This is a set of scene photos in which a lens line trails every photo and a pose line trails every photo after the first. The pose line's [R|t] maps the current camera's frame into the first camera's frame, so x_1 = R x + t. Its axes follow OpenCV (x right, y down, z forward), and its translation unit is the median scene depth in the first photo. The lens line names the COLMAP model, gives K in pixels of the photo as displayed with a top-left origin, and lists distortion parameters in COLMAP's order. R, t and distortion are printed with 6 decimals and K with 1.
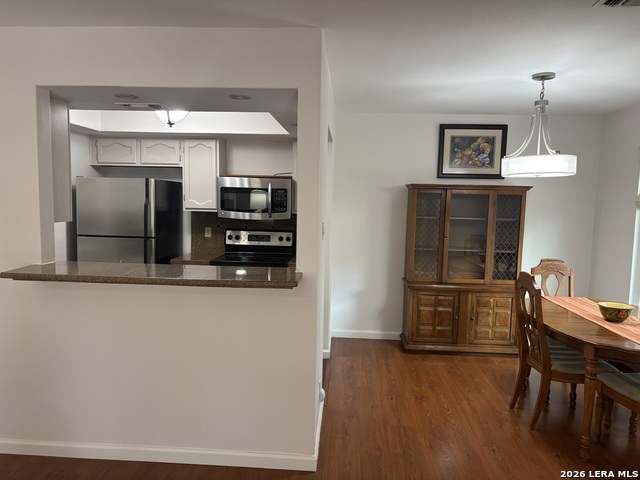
lens RADIAL K [[480.1, 0, 316.7], [0, 480.1, 240.2], [0, 0, 1]] dist [0.006629, -0.007074]
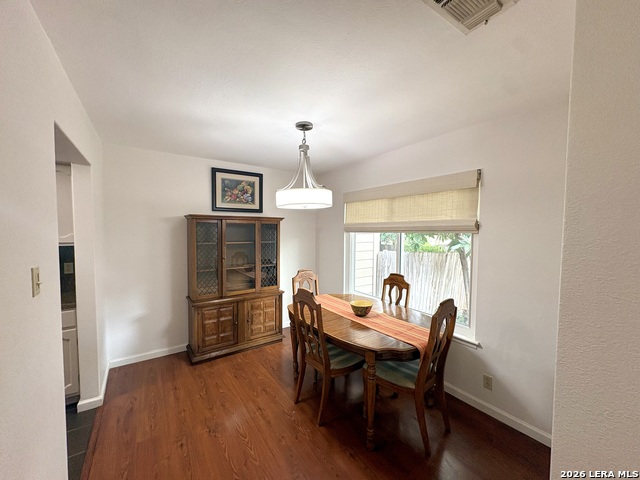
lens RADIAL K [[255.9, 0, 319.6], [0, 255.9, 240.7], [0, 0, 1]] dist [-0.001888, 0.000417]
pose [[0.783929, -0.044007, 0.619290, 0.060851], [0.067015, 0.997655, -0.013938, -0.026679], [-0.617224, 0.052428, 0.785039, 0.340680]]
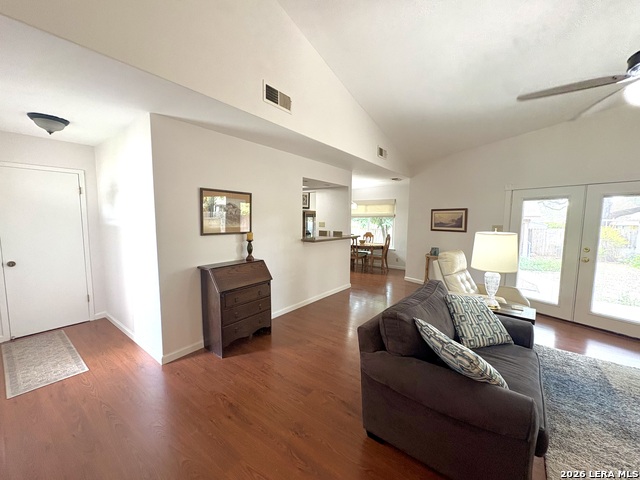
lens RADIAL K [[255.9, 0, 323.8], [0, 255.9, 239.3], [0, 0, 1]] dist [-0.001888, 0.000417]
pose [[0.548764, -0.081862, 0.831959, -1.011914], [0.078434, 0.995846, 0.046253, -0.000065], [-0.832290, 0.039872, 0.552905, 0.016842]]
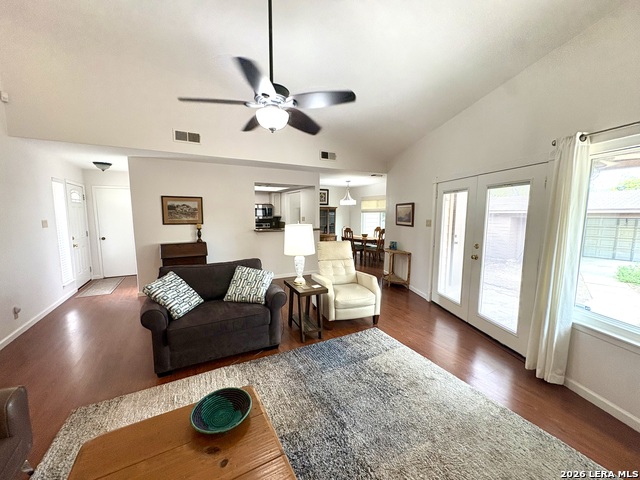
lens RADIAL K [[255.9, 0, 322.5], [0, 255.9, 240.4], [0, 0, 1]] dist [-0.001888, 0.000417]
pose [[0.843198, -0.074172, 0.532461, -0.687478], [0.063751, 0.997244, 0.037962, 0.057331], [-0.533809, 0.001935, 0.845603, -0.569696]]
